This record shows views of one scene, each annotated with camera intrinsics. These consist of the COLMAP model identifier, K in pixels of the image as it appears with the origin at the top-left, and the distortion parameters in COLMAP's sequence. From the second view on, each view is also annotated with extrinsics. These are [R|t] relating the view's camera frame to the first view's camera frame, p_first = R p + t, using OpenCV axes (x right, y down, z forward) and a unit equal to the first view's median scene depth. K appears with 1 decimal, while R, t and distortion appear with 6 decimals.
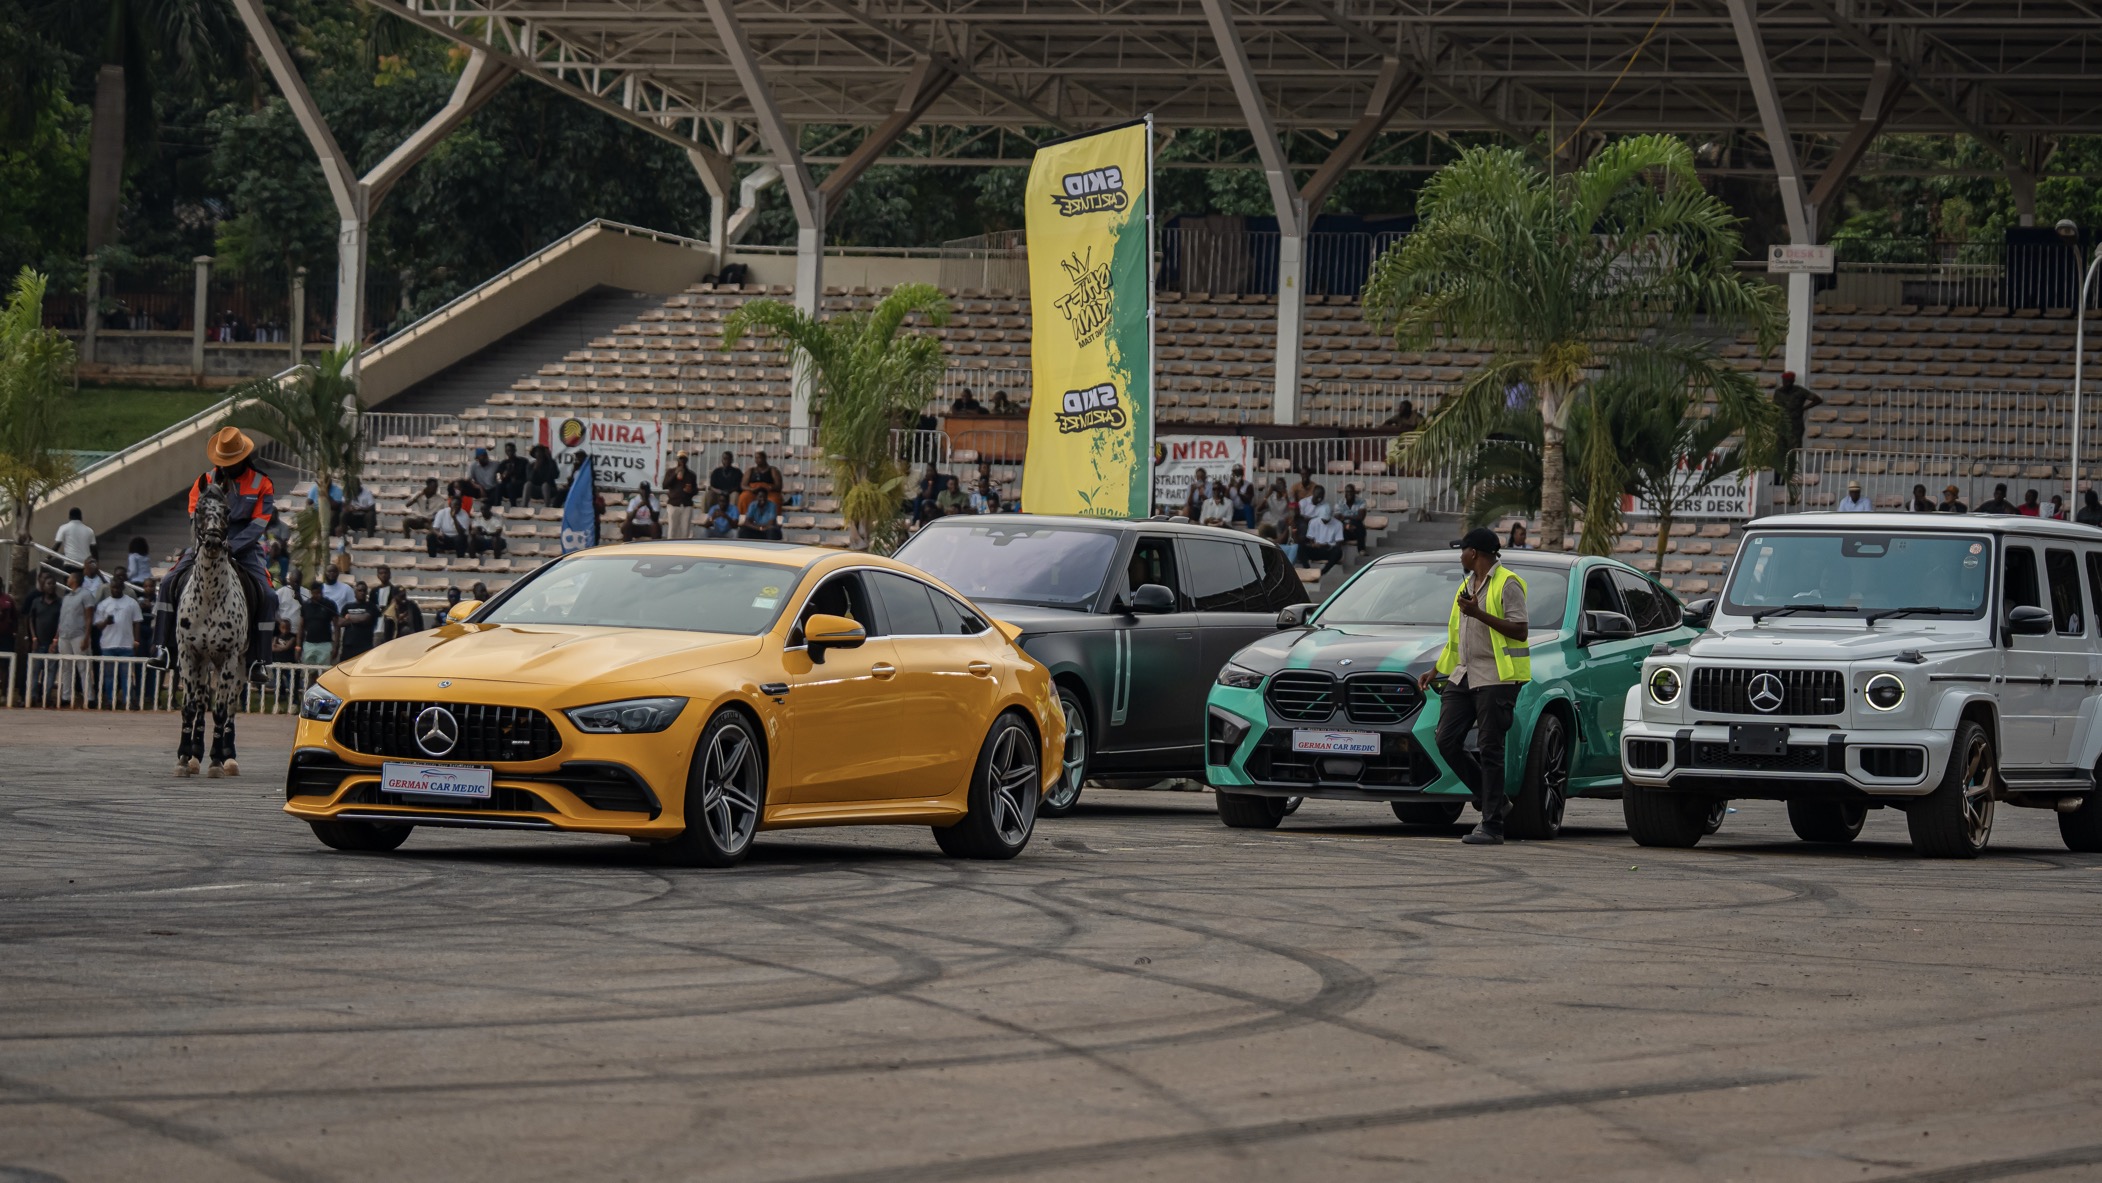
lens RADIAL K [[7839.8, 0, 1051.0], [0, 7839.8, 591.5], [0, 0, 1]] dist [0.118465, 0.072173]
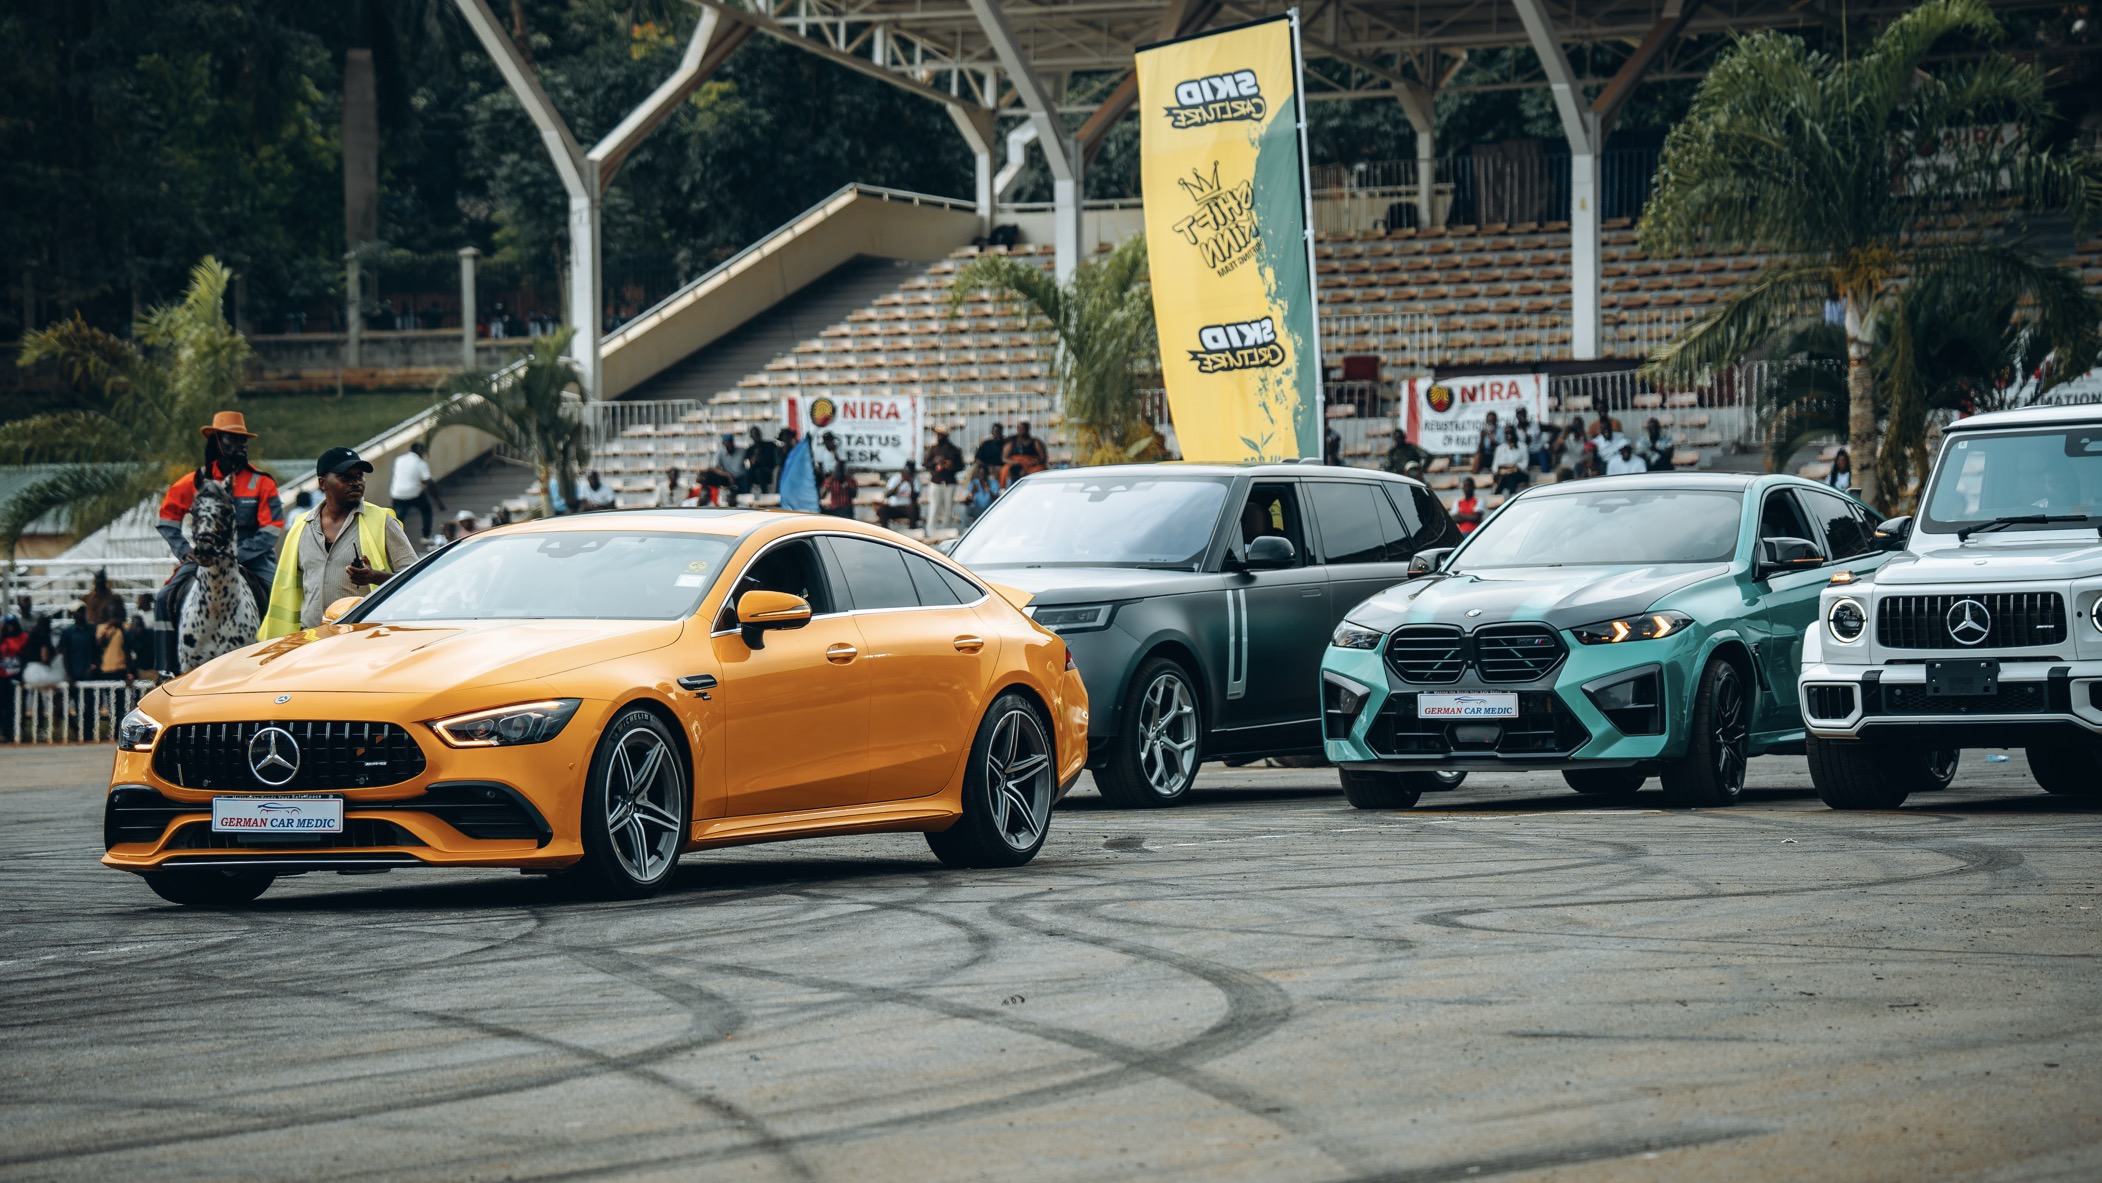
lens RADIAL K [[7827.6, 0, 1051.0], [0, 7827.6, 591.5], [0, 0, 1]] dist [1.683962, 4.377686]
pose [[0.996741, -0.054339, -0.059618, 0.038790], [0.054517, 0.998512, 0.001359, 0.002638], [0.059455, -0.004604, 0.998220, 0.115574]]
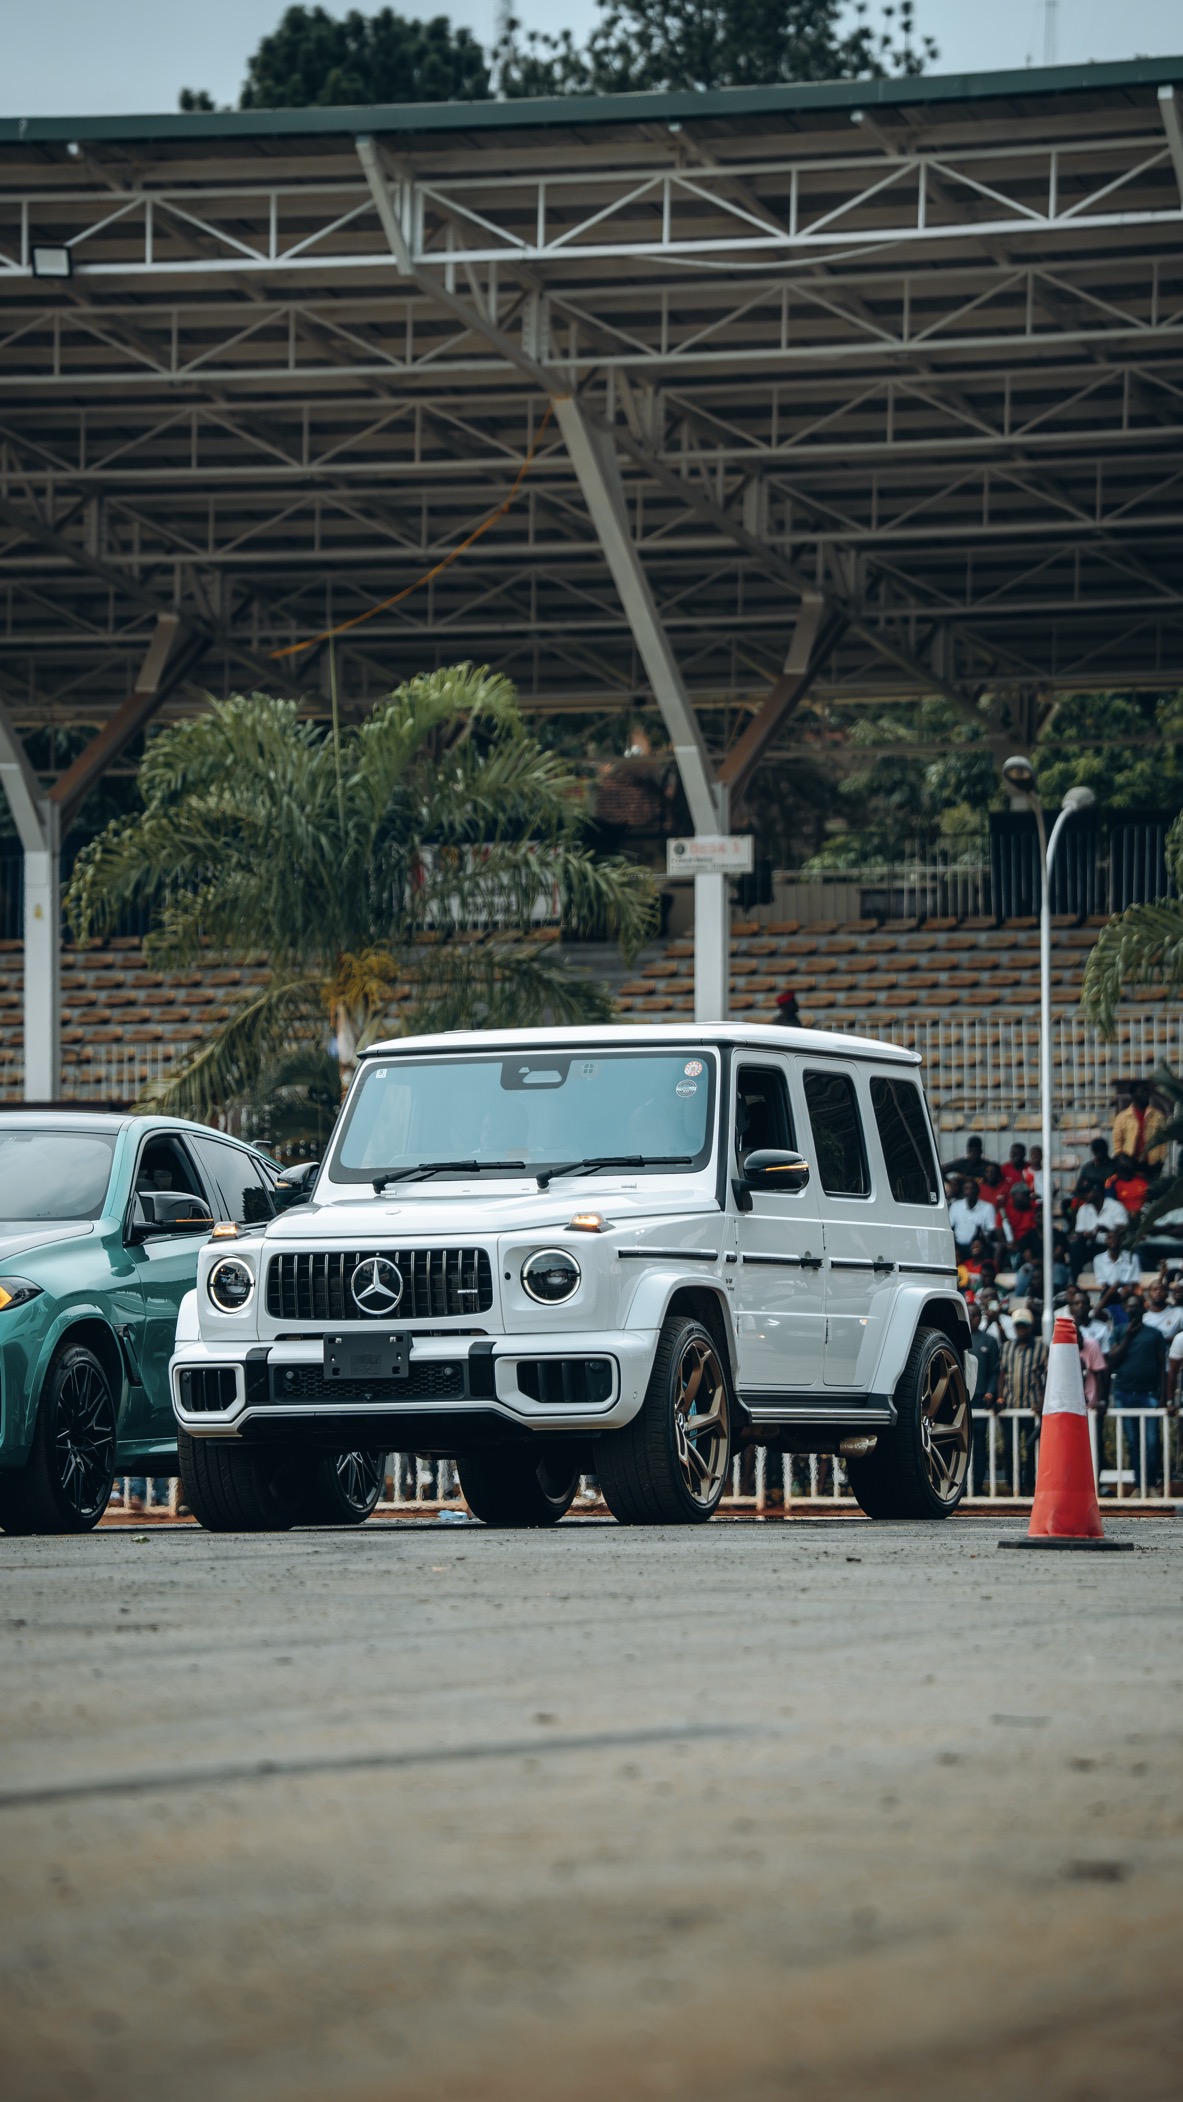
lens RADIAL K [[9357.9, 0, 591.5], [0, 9357.9, 1051.0], [0, 0, 1]] dist [2.739644, 0.673097]
pose [[0.997547, -0.039599, 0.057729, 0.056216], [0.041950, 0.998315, -0.040094, 0.022692], [-0.056044, 0.042417, 0.997527, 0.173806]]
